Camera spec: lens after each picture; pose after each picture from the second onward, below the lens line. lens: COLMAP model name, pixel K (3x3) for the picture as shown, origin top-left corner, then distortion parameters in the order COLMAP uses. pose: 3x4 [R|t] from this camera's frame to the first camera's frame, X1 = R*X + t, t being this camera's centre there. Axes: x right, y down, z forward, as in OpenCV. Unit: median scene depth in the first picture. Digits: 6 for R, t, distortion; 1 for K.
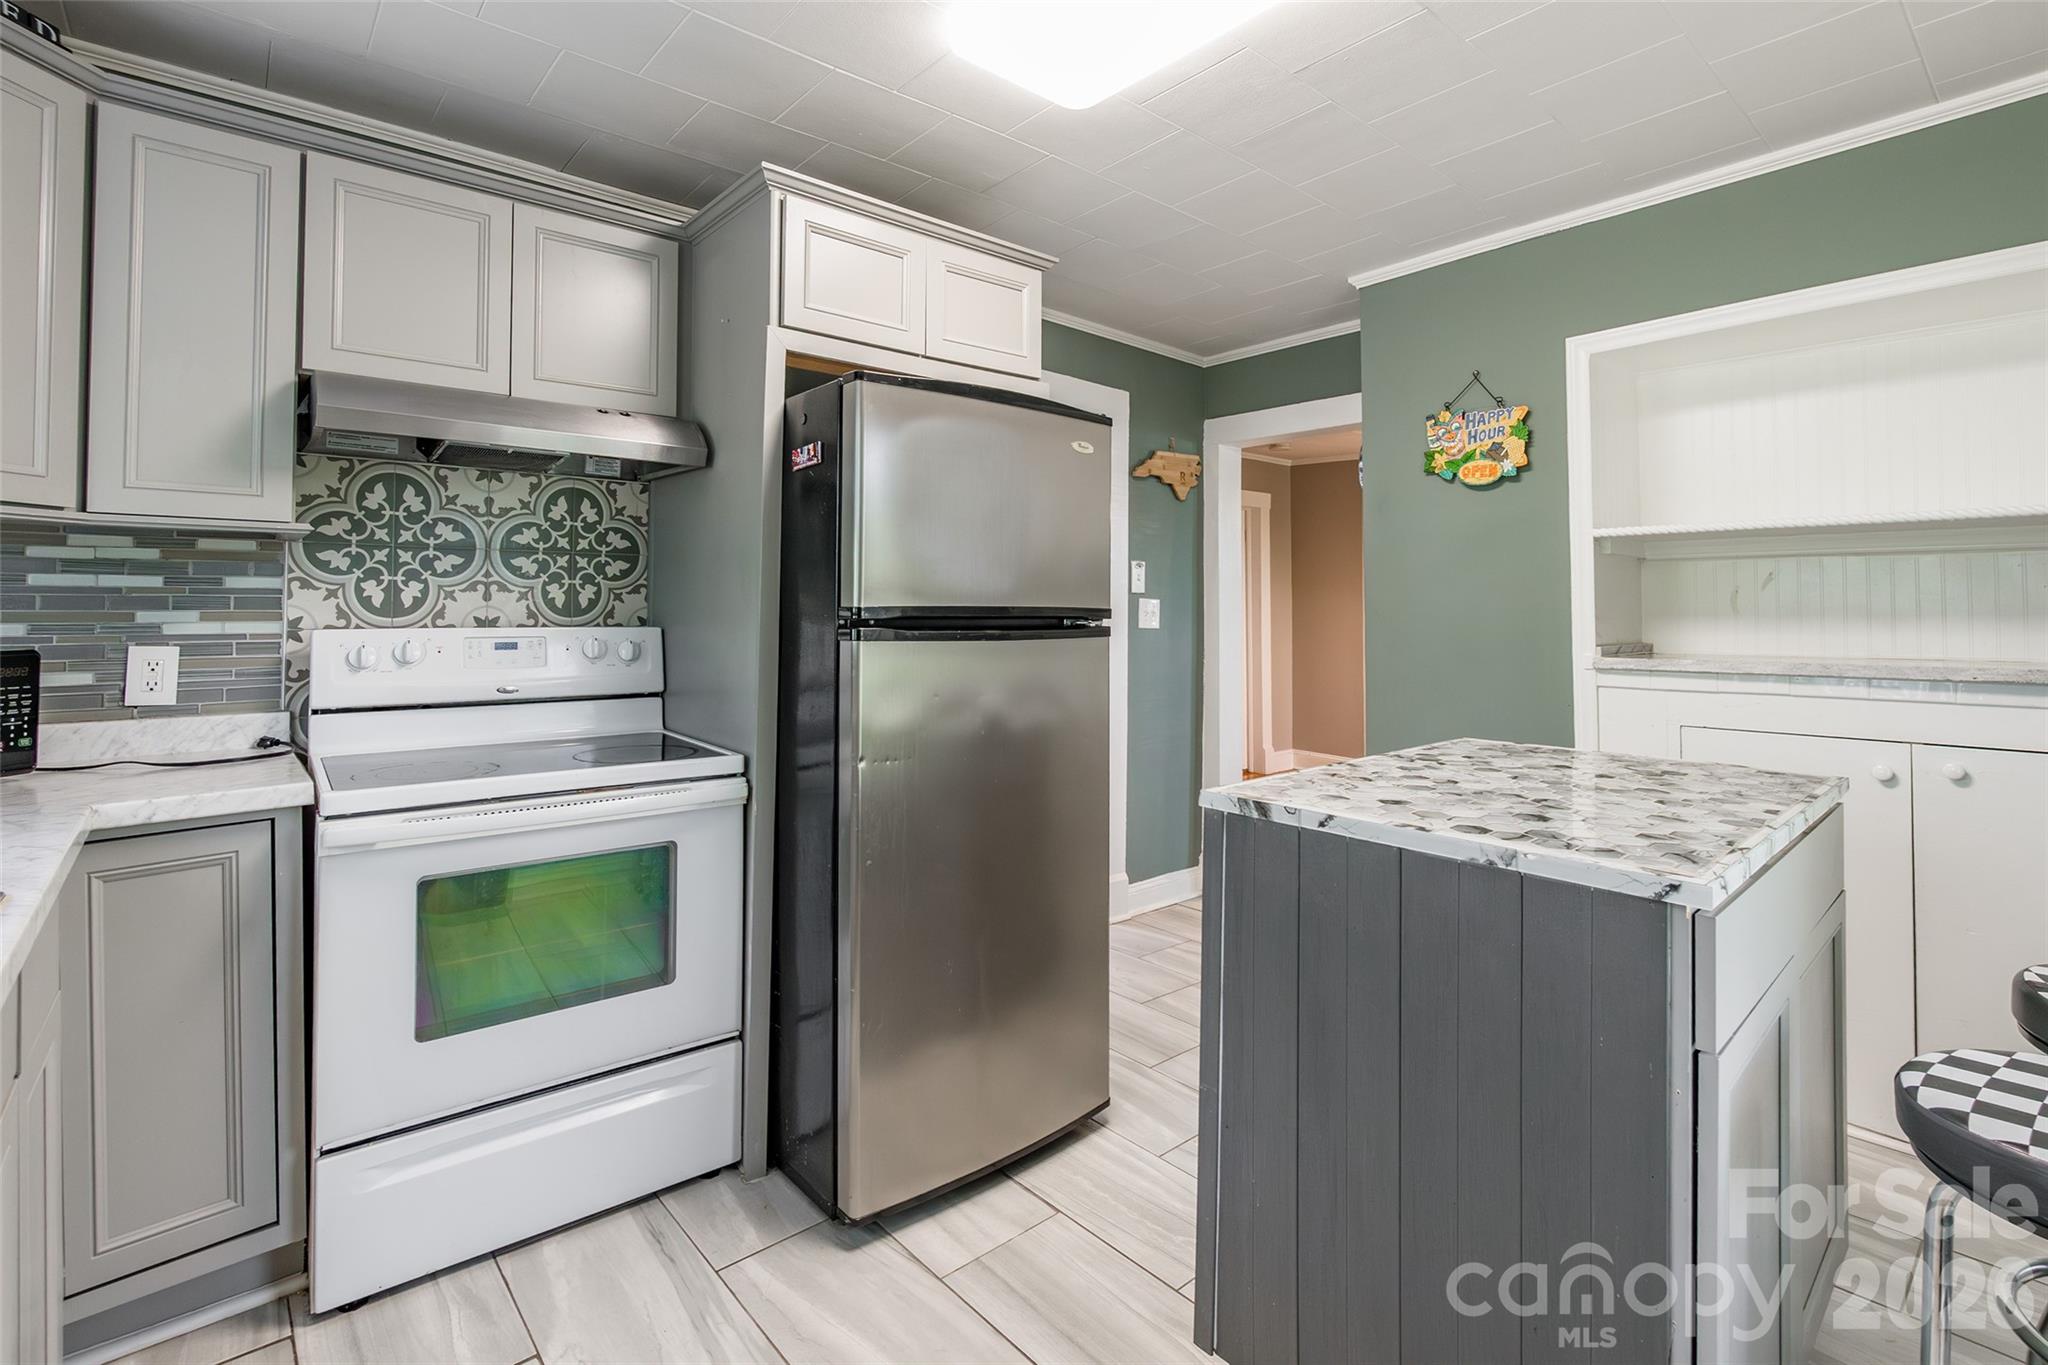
lens RADIAL K [[936.1, 0, 1024.1], [0, 936.1, 624.5], [0, 0, 1]] dist [-0.003199, -0.000130]
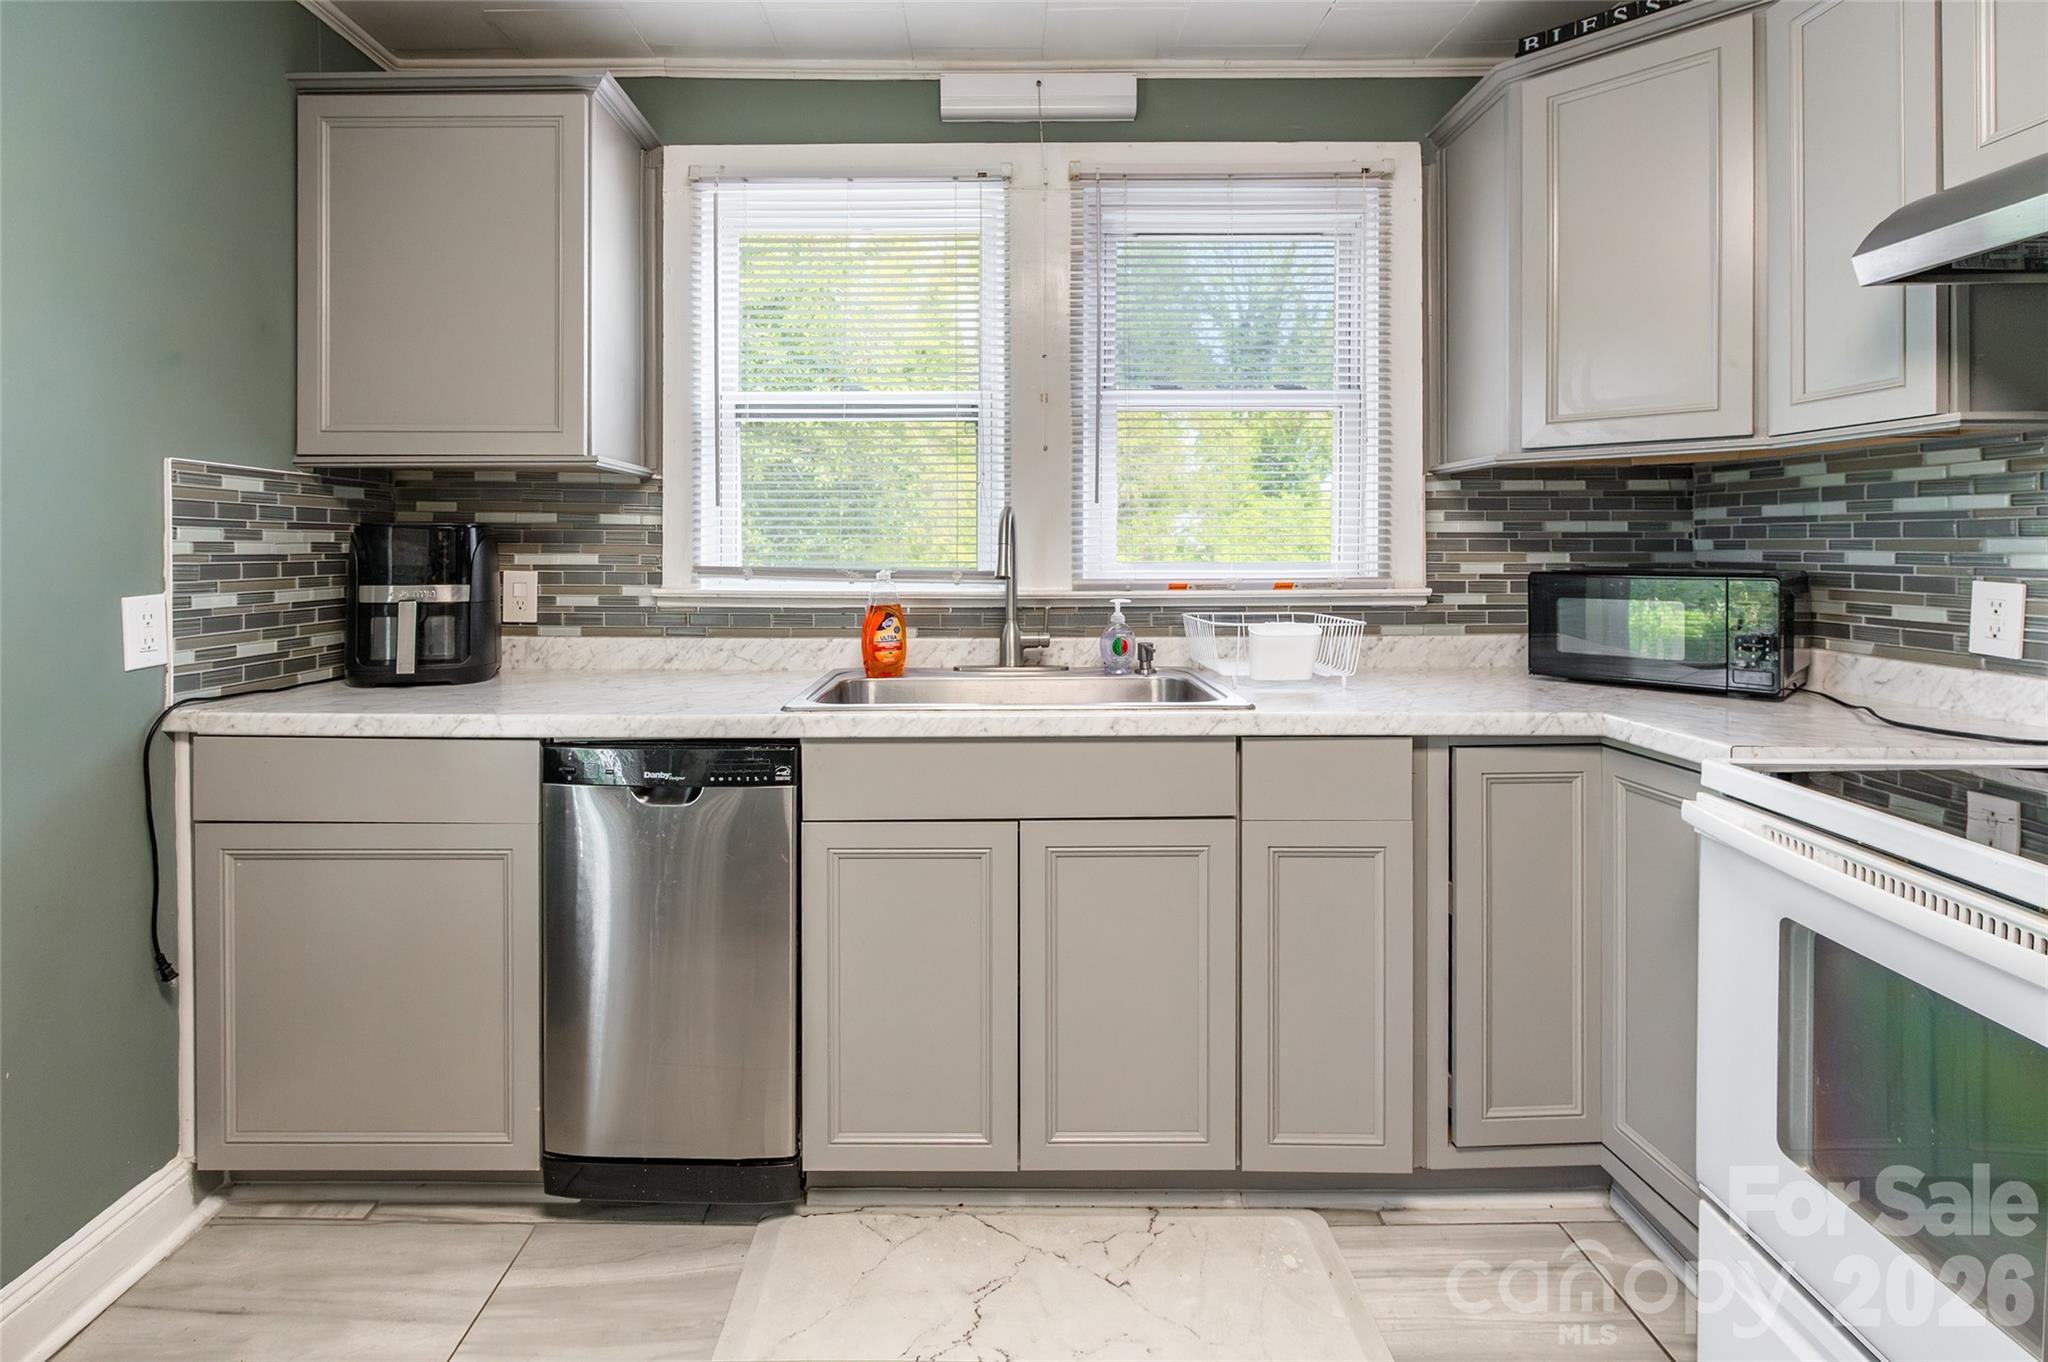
lens RADIAL K [[988.8, 0, 967.9], [0, 988.8, 550.1], [0, 0, 1]] dist [-0.010443, 0.000129]
pose [[-0.670006, 0.003527, -0.742347, 0.279730], [-0.015483, 0.999705, 0.018724, -0.006292], [0.742194, 0.024039, -0.669754, 0.903372]]
